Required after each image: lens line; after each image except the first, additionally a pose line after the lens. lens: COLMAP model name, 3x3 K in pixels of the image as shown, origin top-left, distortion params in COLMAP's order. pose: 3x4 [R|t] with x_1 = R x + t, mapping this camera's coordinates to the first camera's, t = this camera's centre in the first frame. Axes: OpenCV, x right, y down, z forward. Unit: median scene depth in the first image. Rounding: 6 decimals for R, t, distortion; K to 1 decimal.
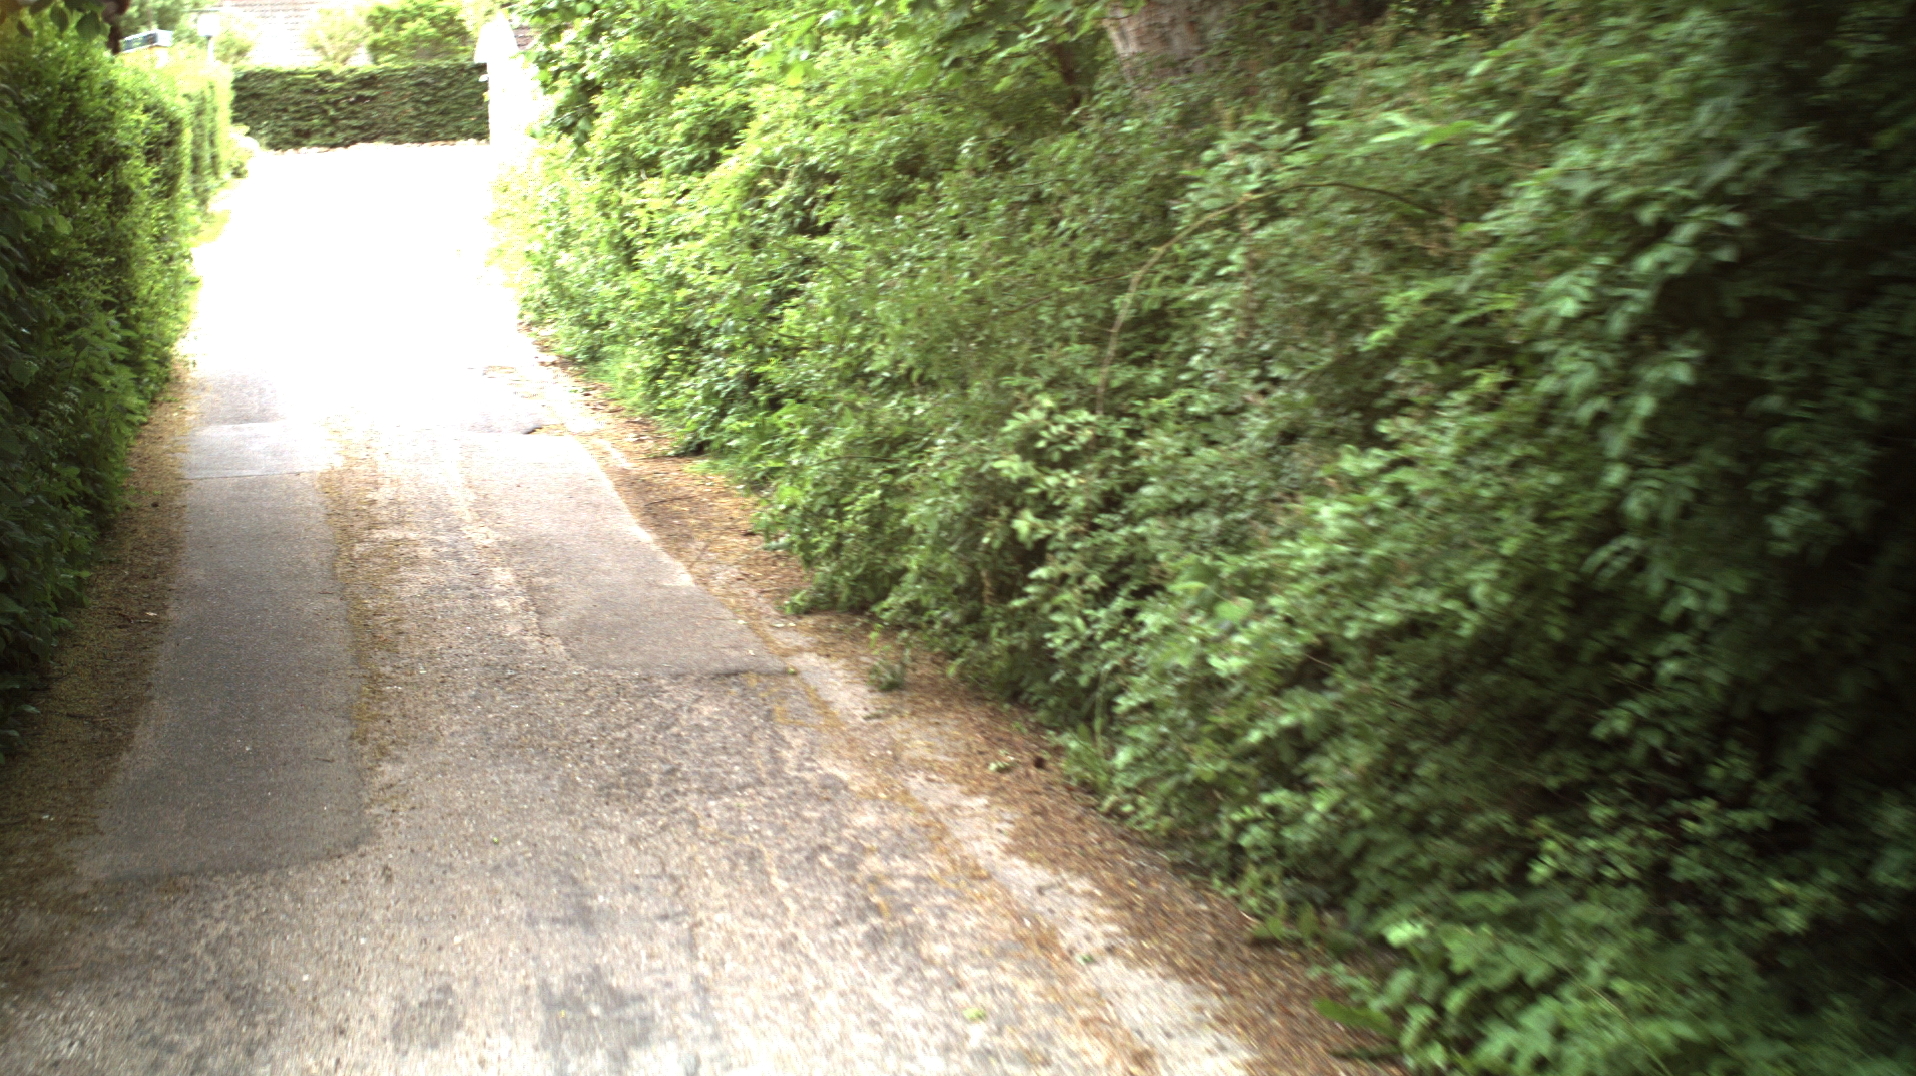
lens RADIAL K [[3127.5, 0, 958.0], [0, 3127.5, 538.0], [0, 0, 1]] dist [-0.290825, 0.305770]
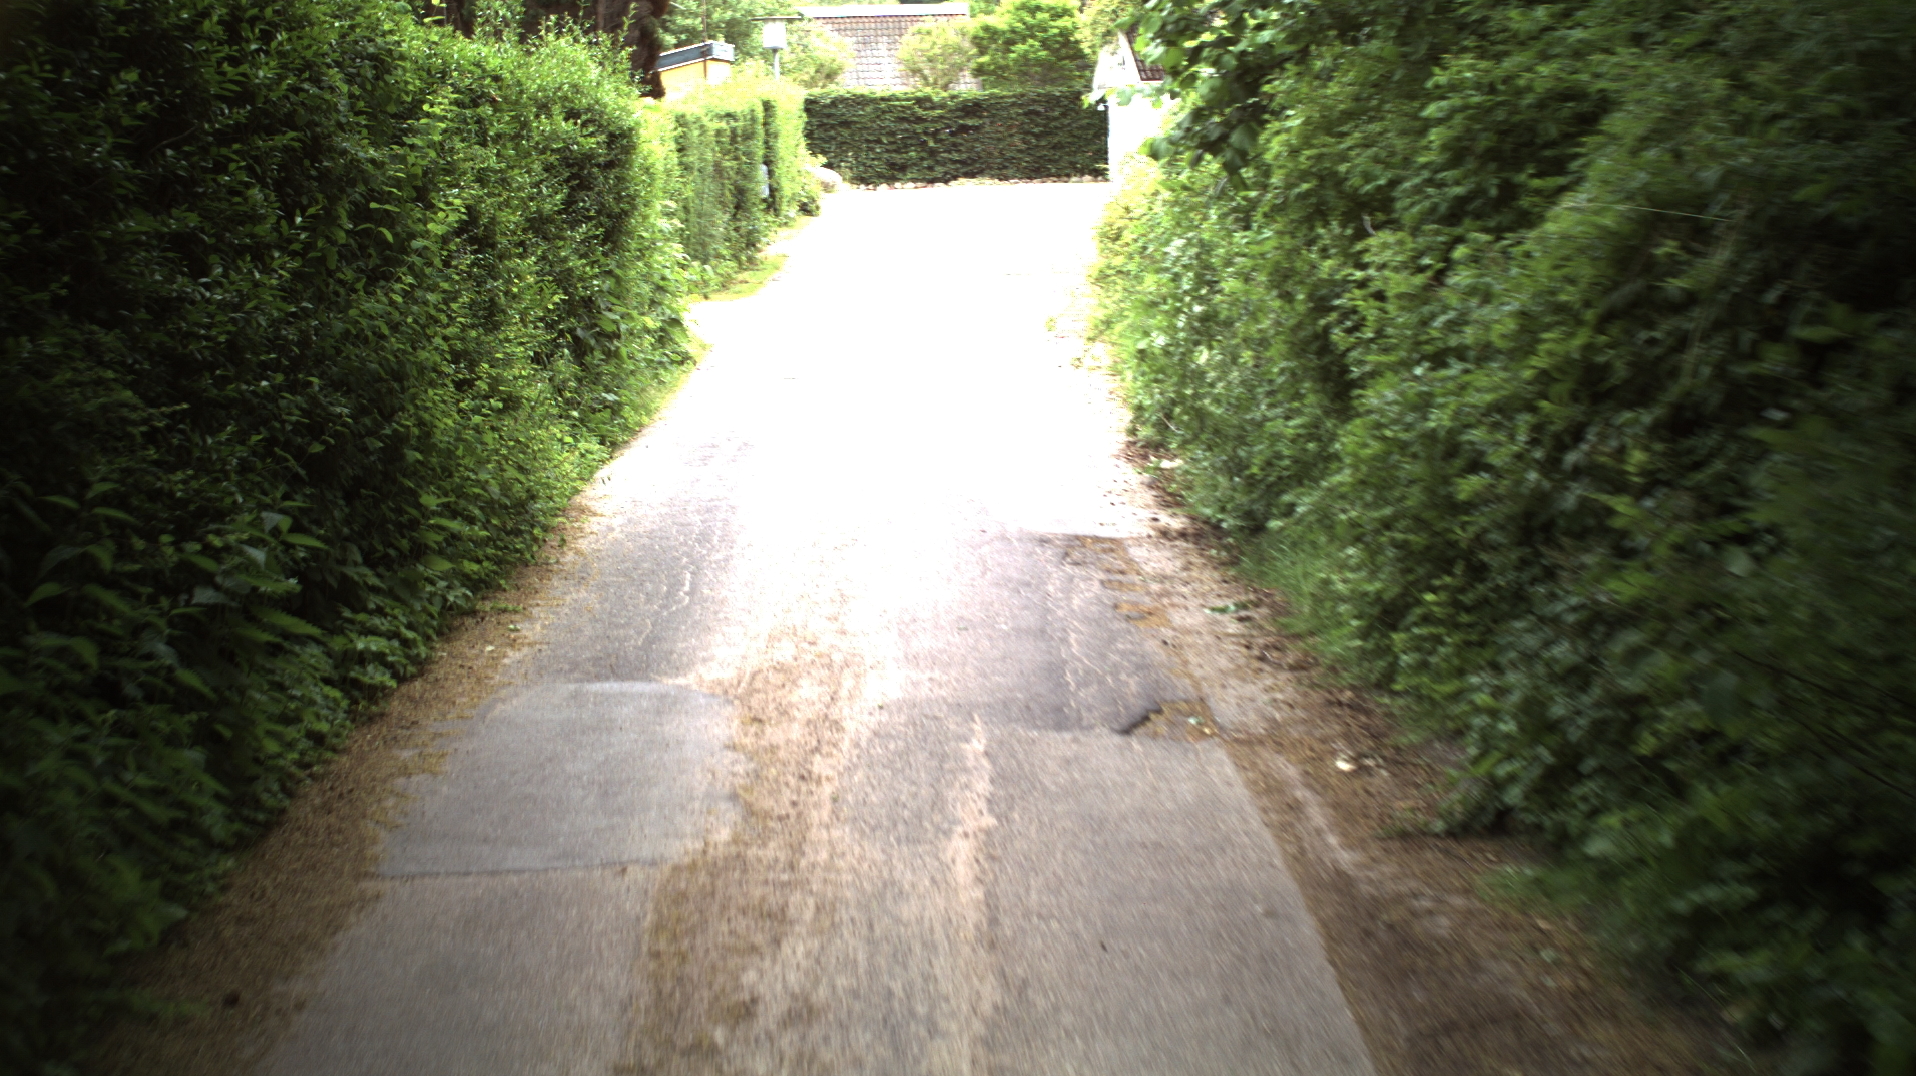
lens RADIAL K [[3127.5, 0, 958.0], [0, 3127.5, 538.0], [0, 0, 1]] dist [-0.290825, 0.305770]
pose [[0.980333, 0.022676, -0.196043, -0.064427], [-0.025384, 0.999614, -0.011310, -0.056147], [0.195710, 0.016064, 0.980530, 0.472366]]
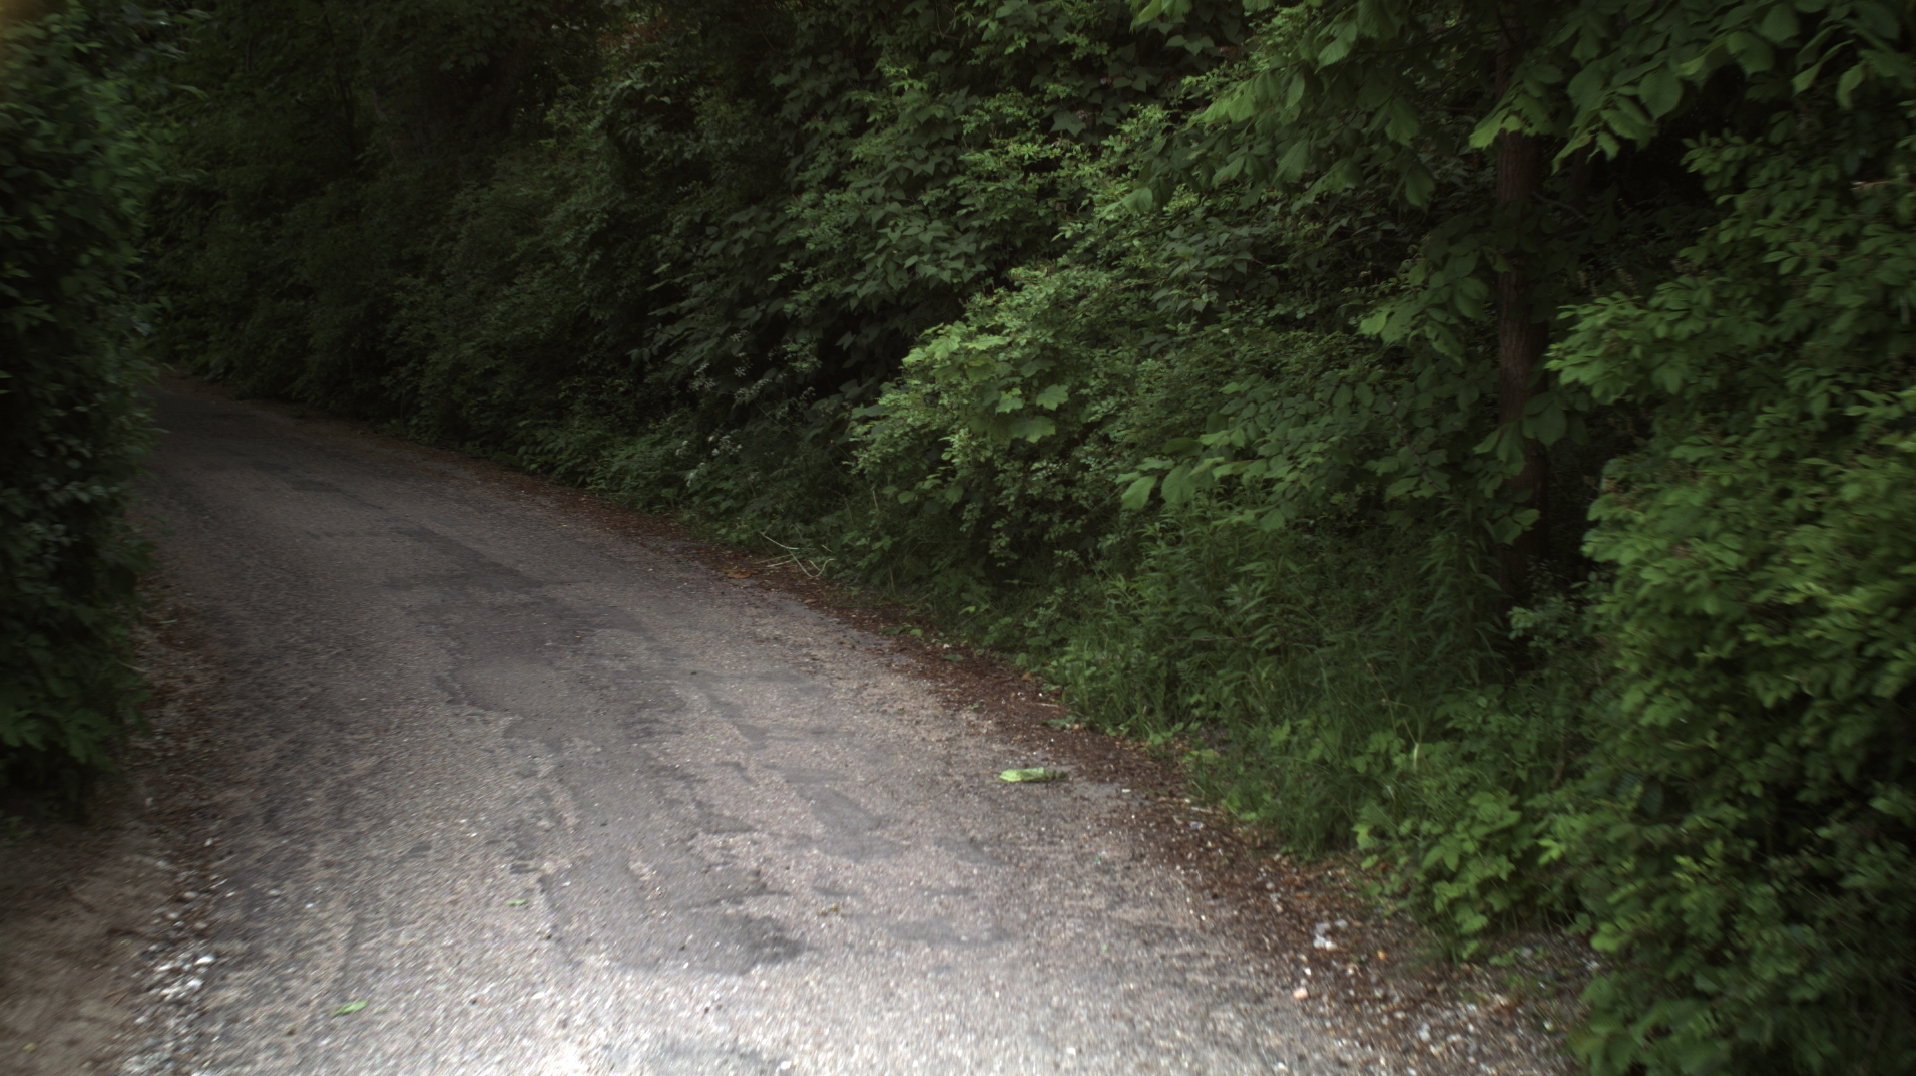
lens RADIAL K [[3127.5, 0, 958.0], [0, 3127.5, 538.0], [0, 0, 1]] dist [-0.290825, 0.305770]
pose [[0.958767, -0.000780, 0.284192, -0.108788], [0.002031, 0.999989, -0.004110, 0.078500], [-0.284186, 0.004518, 0.958759, -0.711331]]
